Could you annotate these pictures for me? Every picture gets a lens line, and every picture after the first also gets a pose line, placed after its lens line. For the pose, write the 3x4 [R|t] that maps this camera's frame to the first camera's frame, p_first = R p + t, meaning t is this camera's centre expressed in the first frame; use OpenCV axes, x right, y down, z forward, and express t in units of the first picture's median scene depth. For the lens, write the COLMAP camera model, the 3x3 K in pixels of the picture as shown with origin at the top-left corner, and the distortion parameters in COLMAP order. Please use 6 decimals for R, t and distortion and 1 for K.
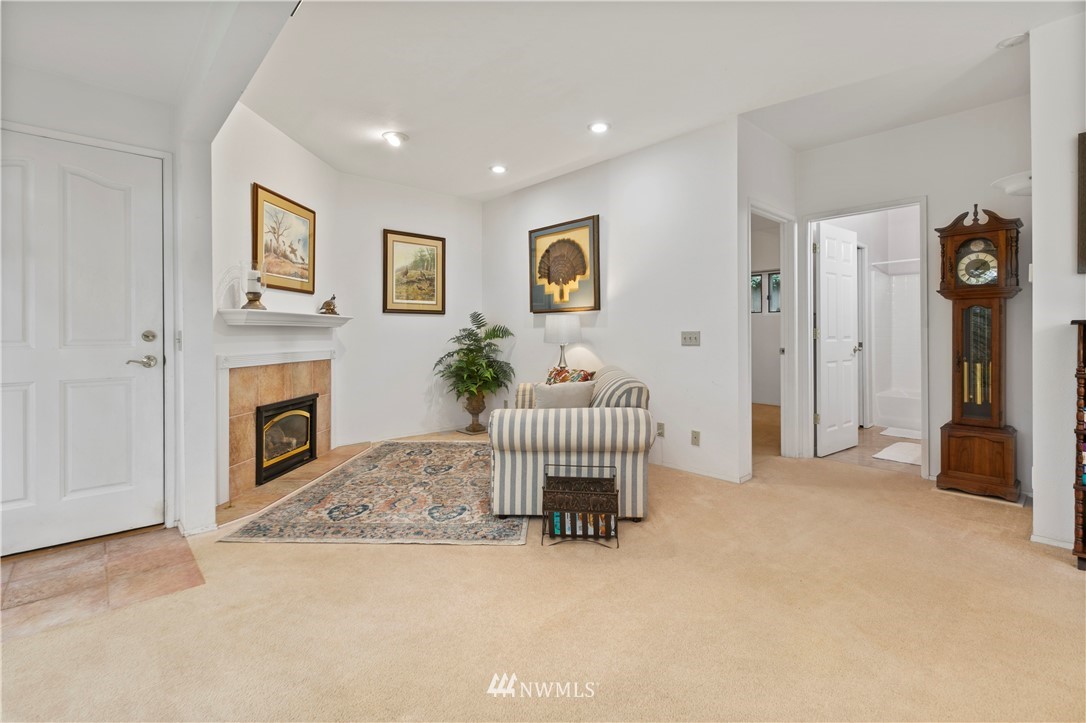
lens RADIAL K [[491.3, 0, 547.1], [0, 491.3, 333.7], [0, 0, 1]] dist [-0.000601, -0.000190]
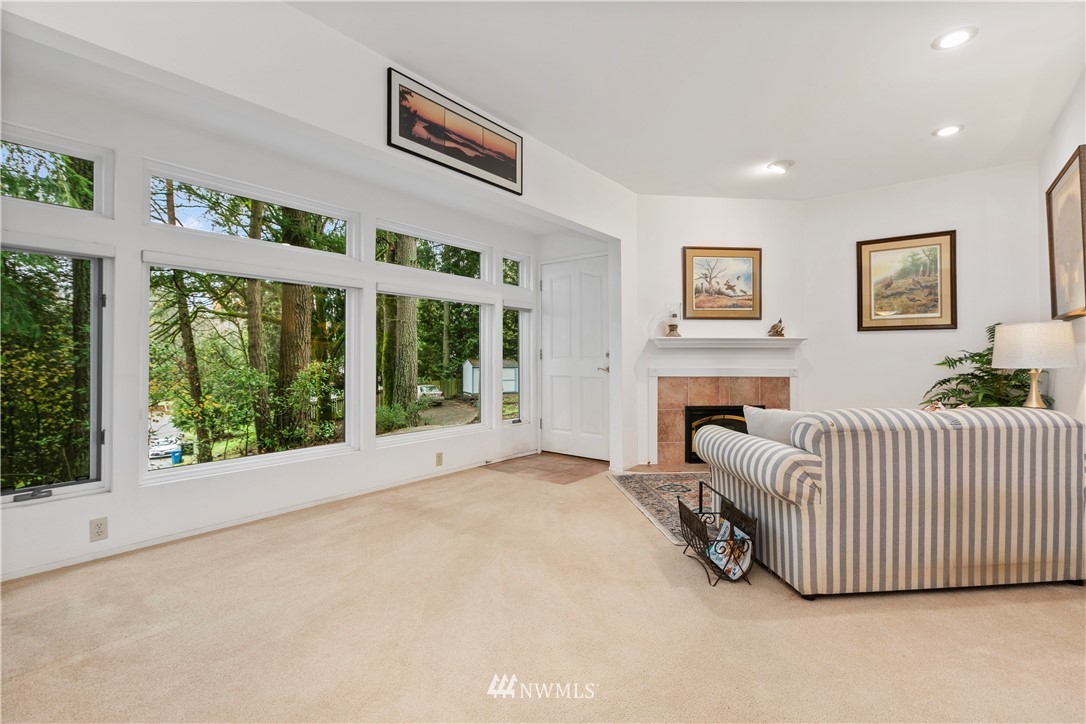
lens RADIAL K [[488.9, 0, 547.4], [0, 488.9, 354.1], [0, 0, 1]] dist [0.001336, -0.000209]
pose [[0.157973, 0.002470, -0.987440, 0.550796], [-0.000145, 0.999997, 0.002478, -0.001786], [0.987443, -0.000248, 0.157973, 0.300135]]
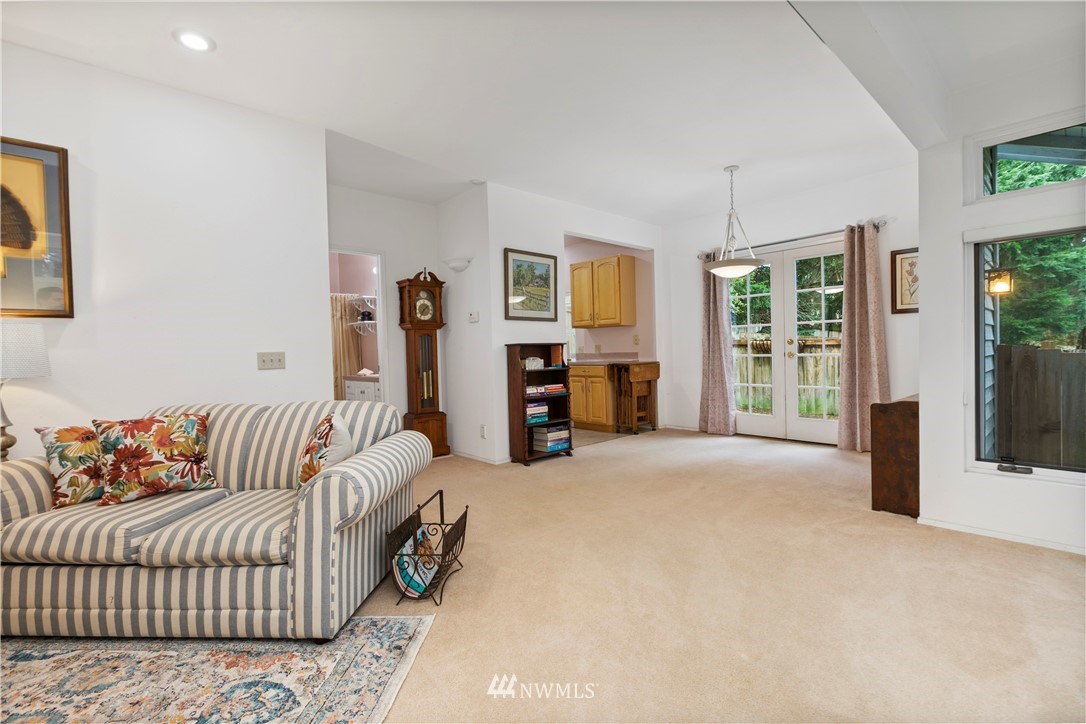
lens RADIAL K [[481.0, 0, 543.6], [0, 481.0, 356.5], [0, 0, 1]] dist [0.002847, 0.000399]
pose [[0.020976, -0.011730, 0.999711, -0.452738], [0.021395, 0.999707, 0.011281, 0.002835], [-0.999551, 0.021152, 0.021221, 0.443899]]
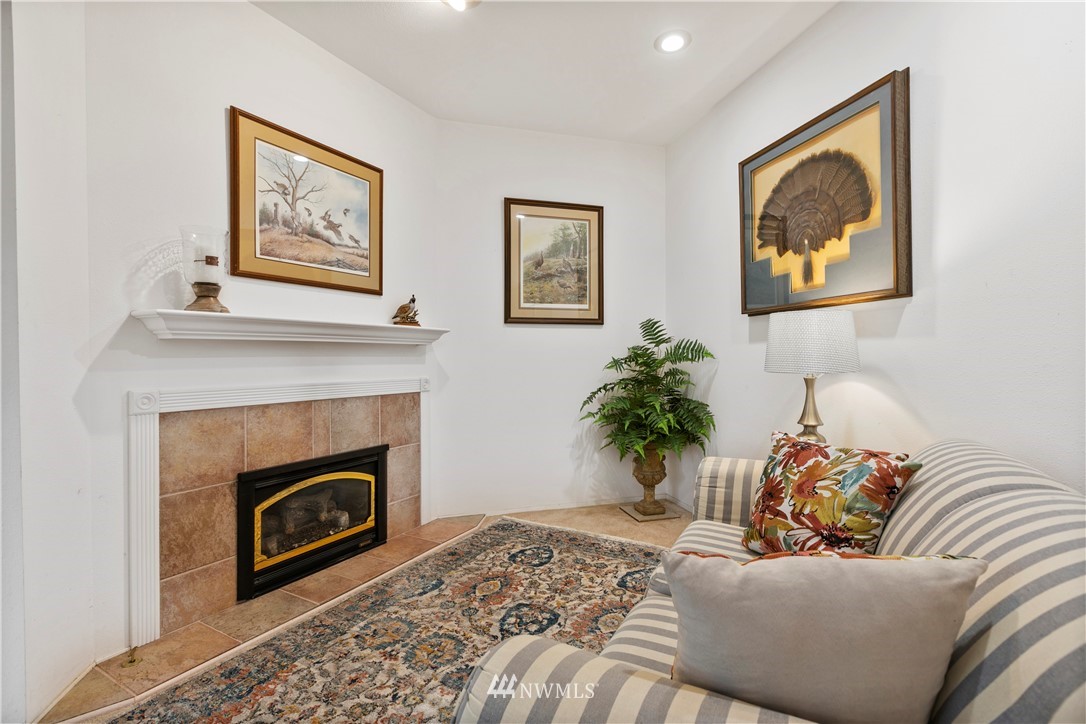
lens RADIAL K [[481.0, 0, 543.6], [0, 481.0, 356.5], [0, 0, 1]] dist [0.002847, 0.000399]
pose [[0.886773, -0.001698, -0.462202, 0.018637], [0.002229, 0.999997, 0.000602, 0.002705], [0.462200, -0.001563, 0.886774, 0.492442]]
